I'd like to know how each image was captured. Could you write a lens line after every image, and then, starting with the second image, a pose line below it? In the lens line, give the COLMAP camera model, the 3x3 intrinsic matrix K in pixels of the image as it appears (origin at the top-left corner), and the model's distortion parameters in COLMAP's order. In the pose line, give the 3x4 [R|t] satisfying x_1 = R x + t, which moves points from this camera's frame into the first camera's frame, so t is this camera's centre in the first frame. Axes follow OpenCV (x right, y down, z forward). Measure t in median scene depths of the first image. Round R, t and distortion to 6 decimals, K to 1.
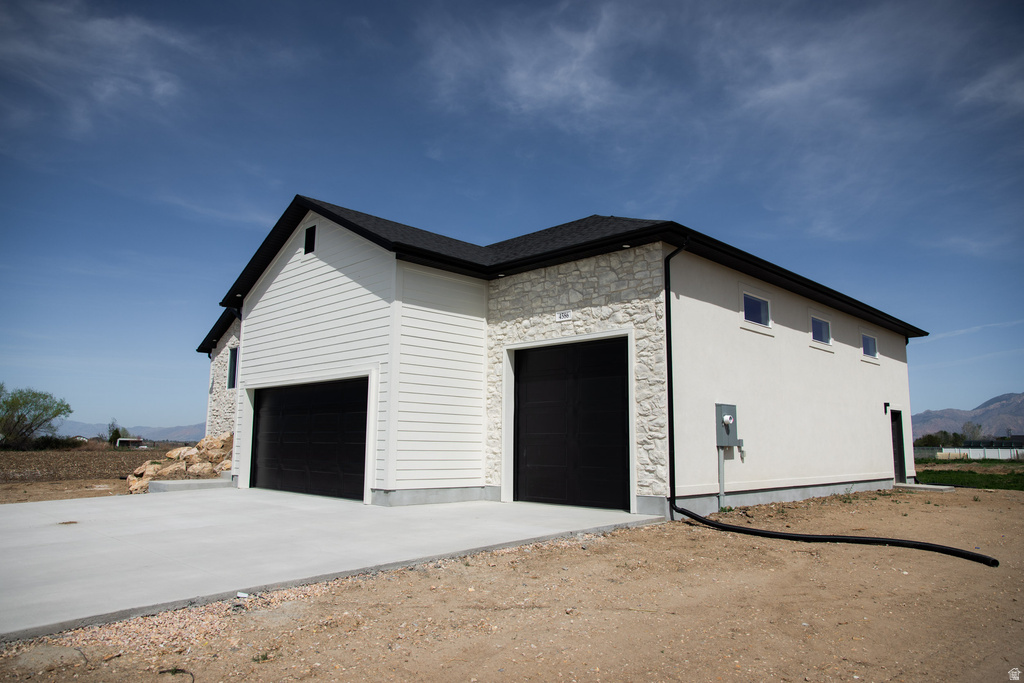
lens RADIAL K [[693.2, 0, 512.0], [0, 693.2, 341.5], [0, 0, 1]] dist [-0.074424, 0.072692]
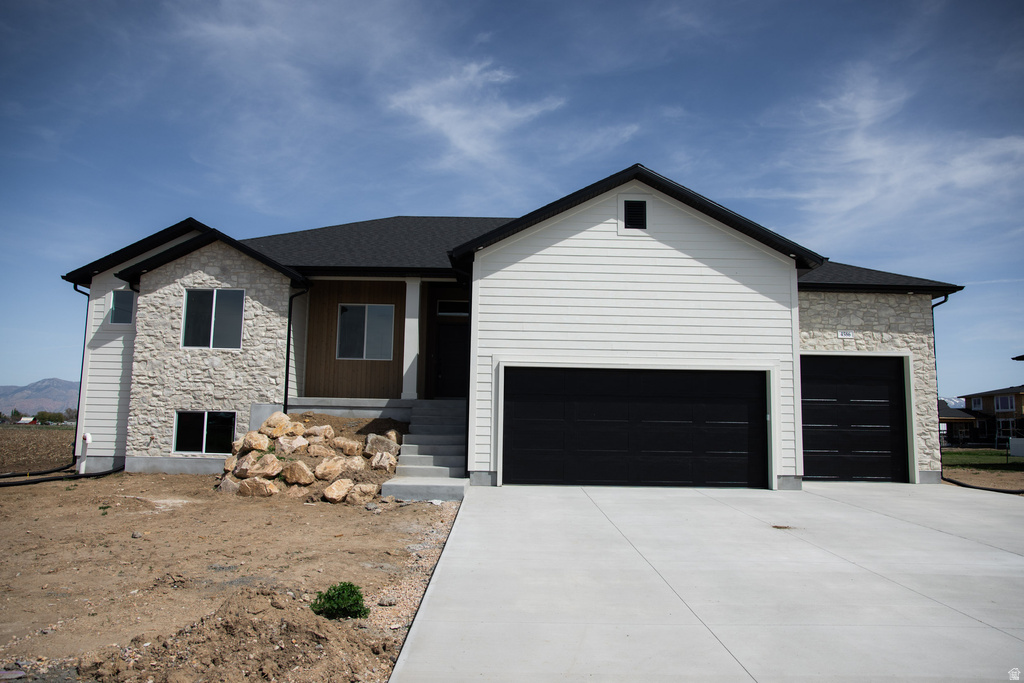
lens RADIAL K [[768.8, 0, 512.0], [0, 768.8, 341.5], [0, 0, 1]] dist [0.003787, 0.002456]
pose [[0.670324, 0.087378, 0.736906, -1.441189], [-0.115022, 0.993276, -0.013148, 0.068465], [-0.733100, -0.075947, 0.675867, 0.511221]]
